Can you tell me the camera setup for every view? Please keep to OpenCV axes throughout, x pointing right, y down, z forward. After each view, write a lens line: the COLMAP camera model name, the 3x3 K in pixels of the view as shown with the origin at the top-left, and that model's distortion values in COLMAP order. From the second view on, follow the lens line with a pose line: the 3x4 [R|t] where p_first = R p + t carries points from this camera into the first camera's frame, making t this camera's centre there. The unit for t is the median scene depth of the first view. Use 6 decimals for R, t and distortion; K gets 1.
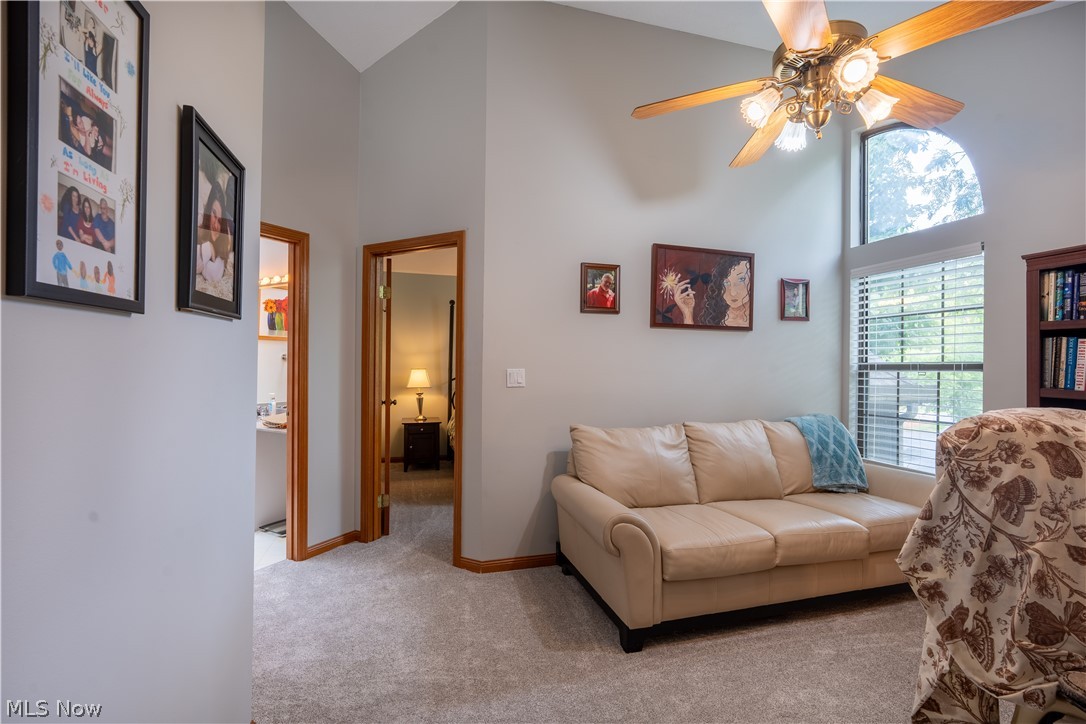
lens RADIAL K [[491.2, 0, 542.2], [0, 491.2, 363.3], [0, 0, 1]] dist [-0.007090, 0.000088]
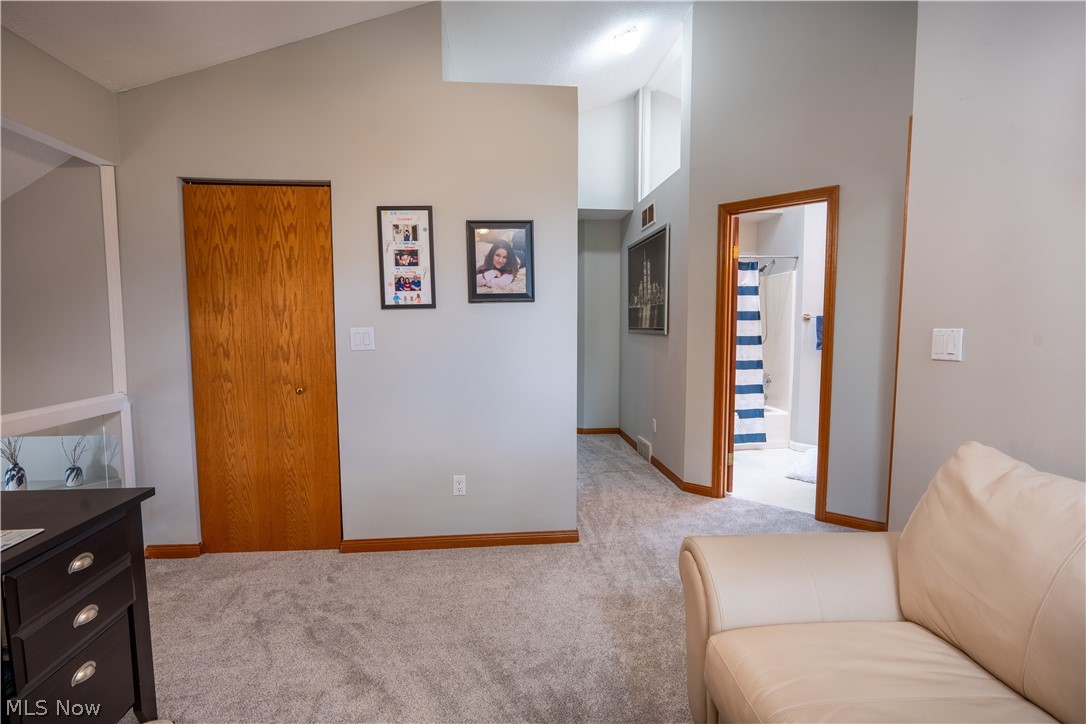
lens RADIAL K [[500.6, 0, 536.2], [0, 500.6, 362.8], [0, 0, 1]] dist [-0.012884, 0.000701]
pose [[-0.184587, 0.071695, -0.980198, 2.353266], [0.003224, 0.997375, 0.072344, 0.017718], [0.982811, 0.010194, -0.184334, 2.439468]]
